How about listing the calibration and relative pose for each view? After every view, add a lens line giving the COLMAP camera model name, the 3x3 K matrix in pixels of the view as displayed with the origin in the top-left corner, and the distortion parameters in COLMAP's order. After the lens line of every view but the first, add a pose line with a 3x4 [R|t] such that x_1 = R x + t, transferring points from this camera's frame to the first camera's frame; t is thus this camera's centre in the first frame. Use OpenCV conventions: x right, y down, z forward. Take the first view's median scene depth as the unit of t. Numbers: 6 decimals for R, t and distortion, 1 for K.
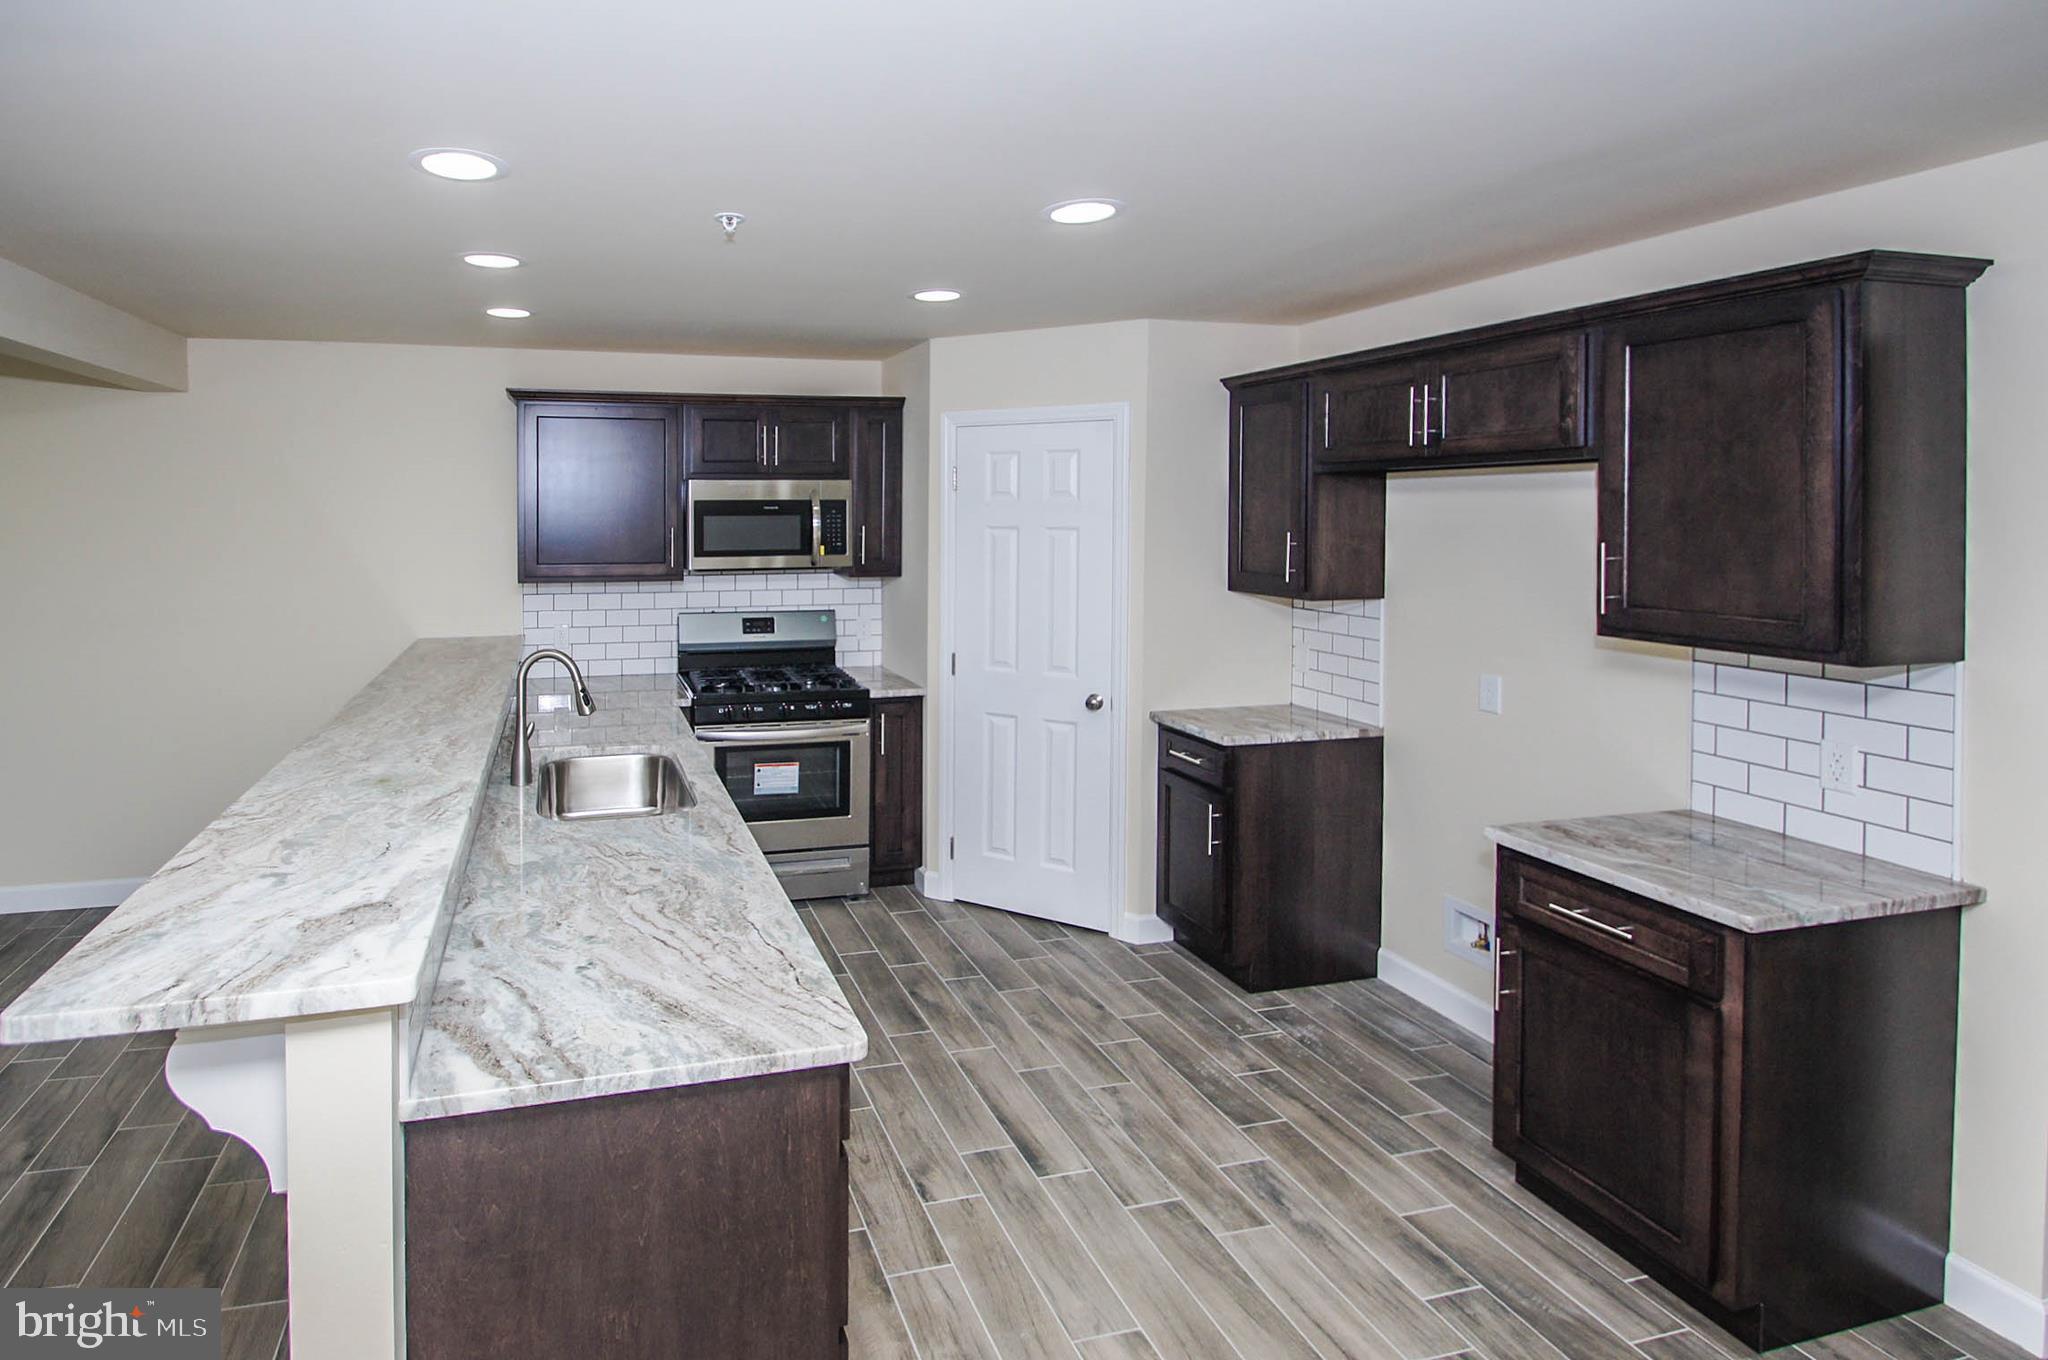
lens RADIAL K [[1010.6, 0, 786.0], [0, 1010.6, 528.2], [0, 0, 1]] dist [0.000651, -0.001527]
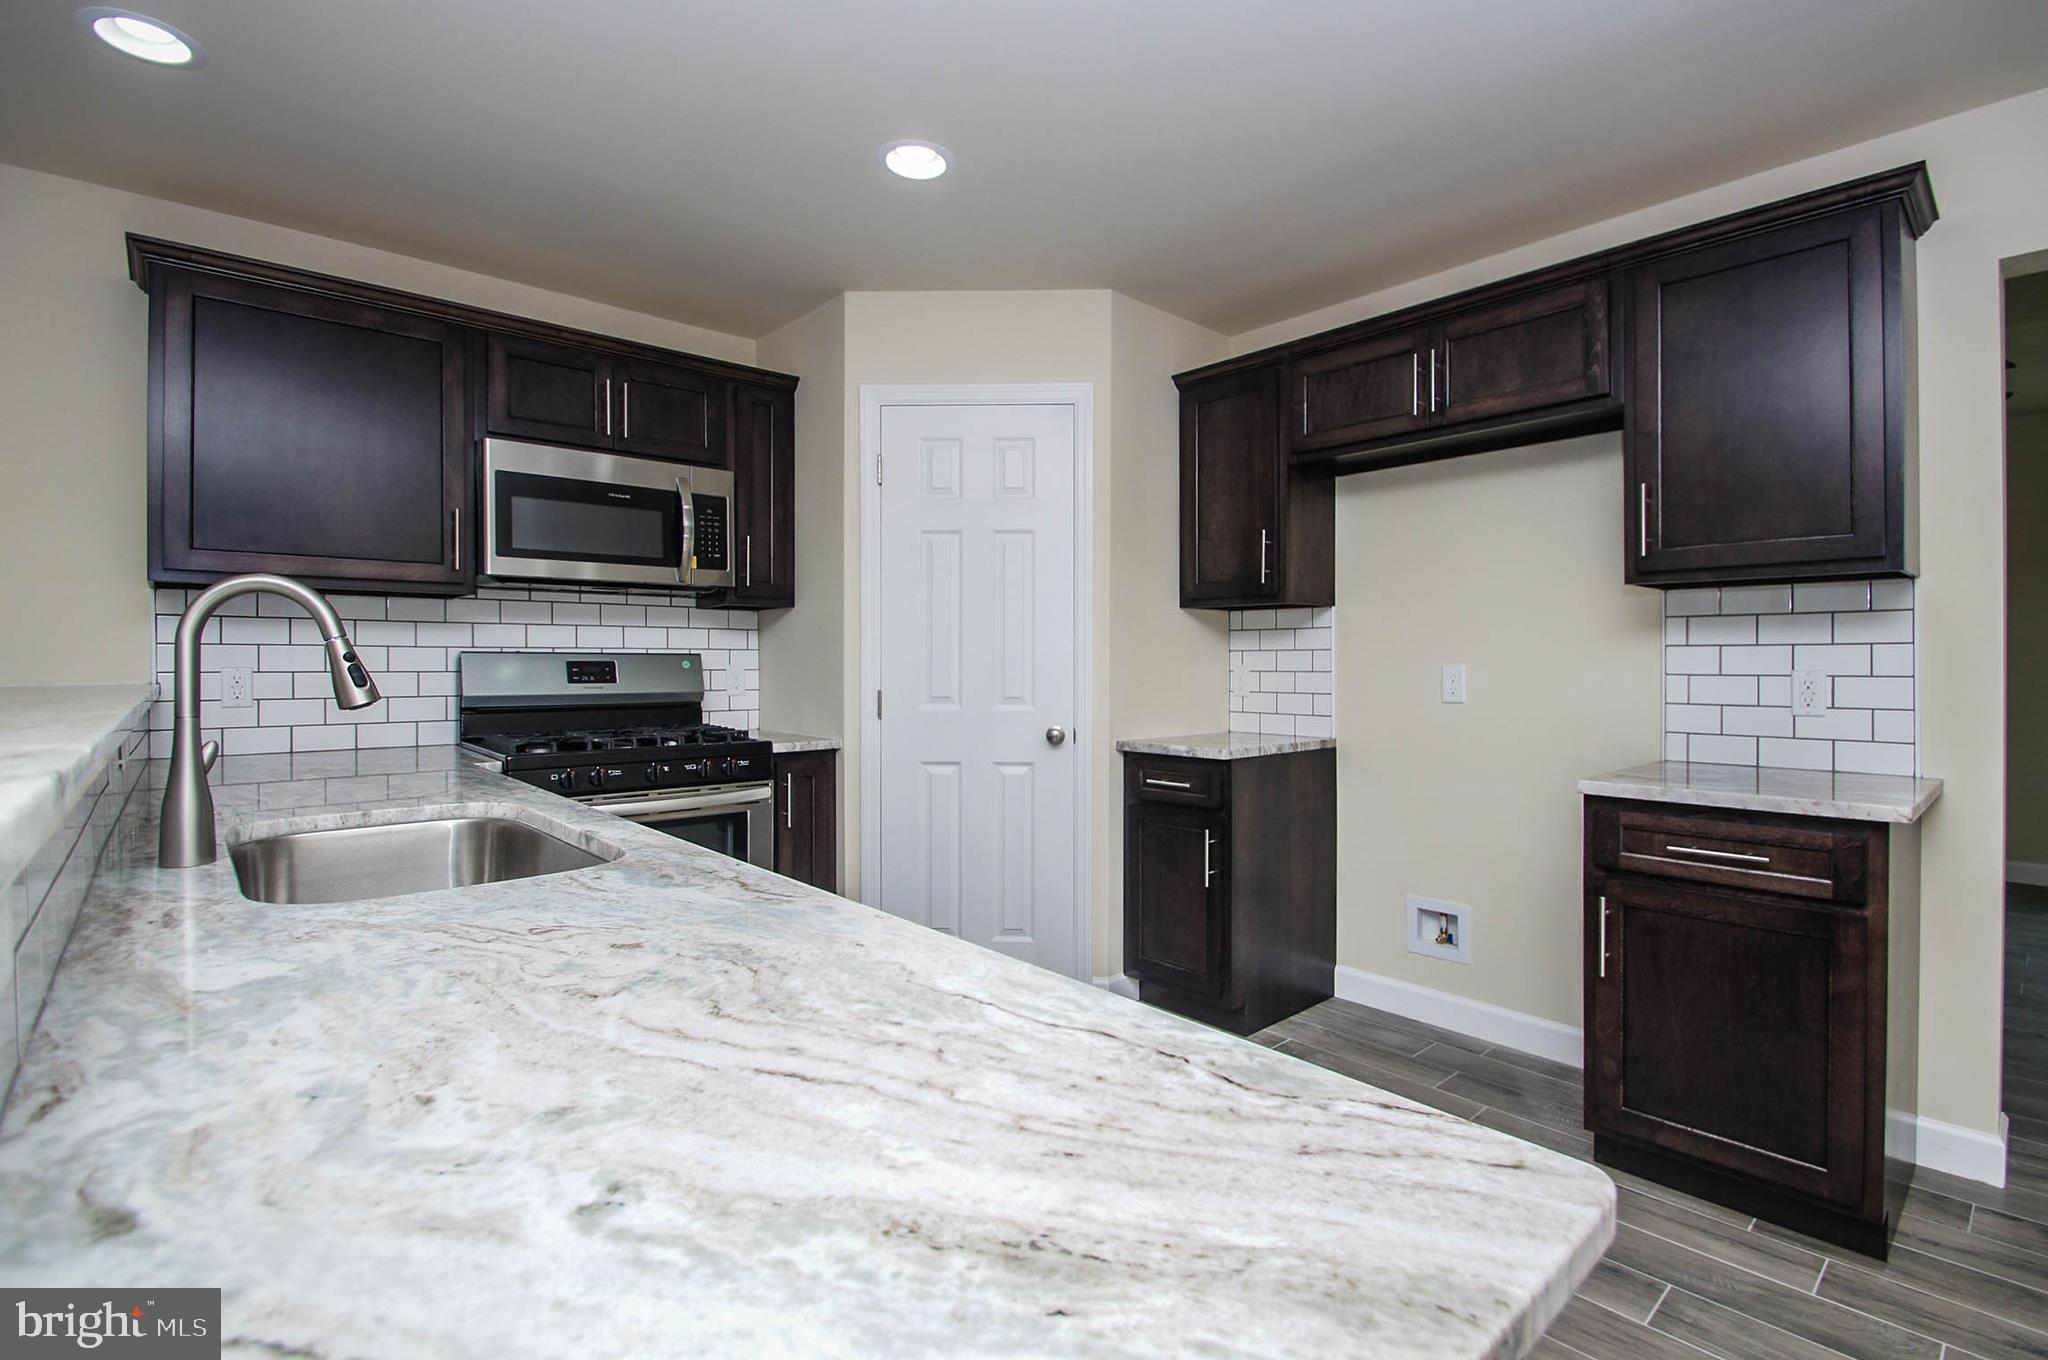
lens RADIAL K [[953.2, 0, 1049.2], [0, 953.2, 665.6], [0, 0, 1]] dist [0.014608, -0.022075]
pose [[0.866668, -0.001846, 0.498881, -0.112383], [0.010921, 0.999824, -0.015272, 0.142636], [-0.498765, 0.018684, 0.866536, 0.347926]]
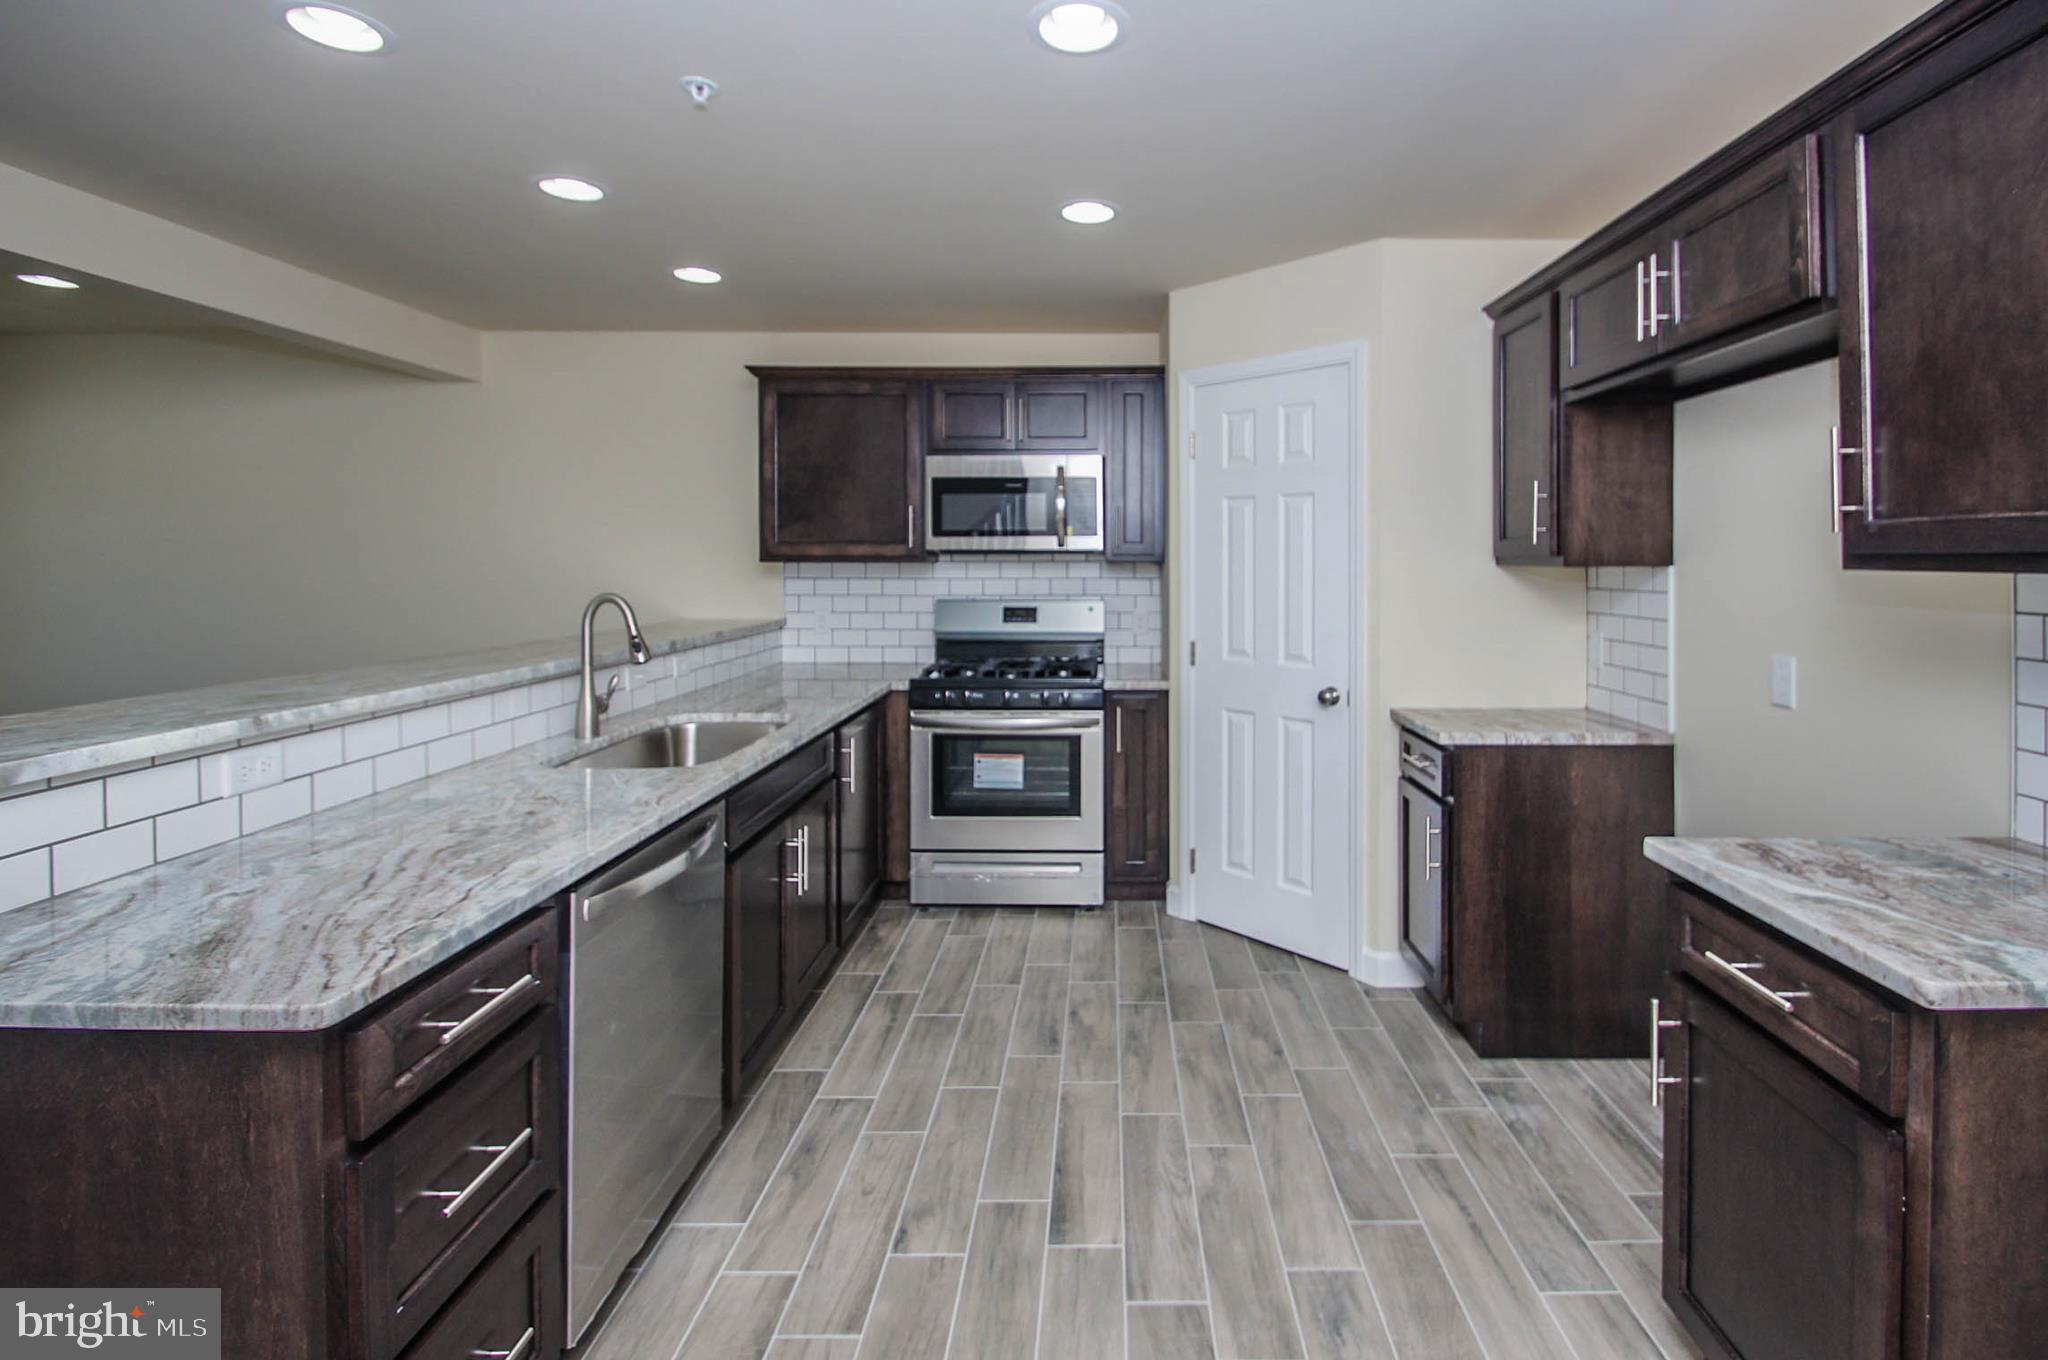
lens RADIAL K [[955.9, 0, 1110.1], [0, 955.9, 564.8], [0, 0, 1]] dist [0.012889, -0.011288]
pose [[0.975761, 0.003287, -0.218815, 0.340419], [-0.006976, 0.999846, -0.016091, 0.085730], [0.218729, 0.017228, 0.975634, 0.192619]]
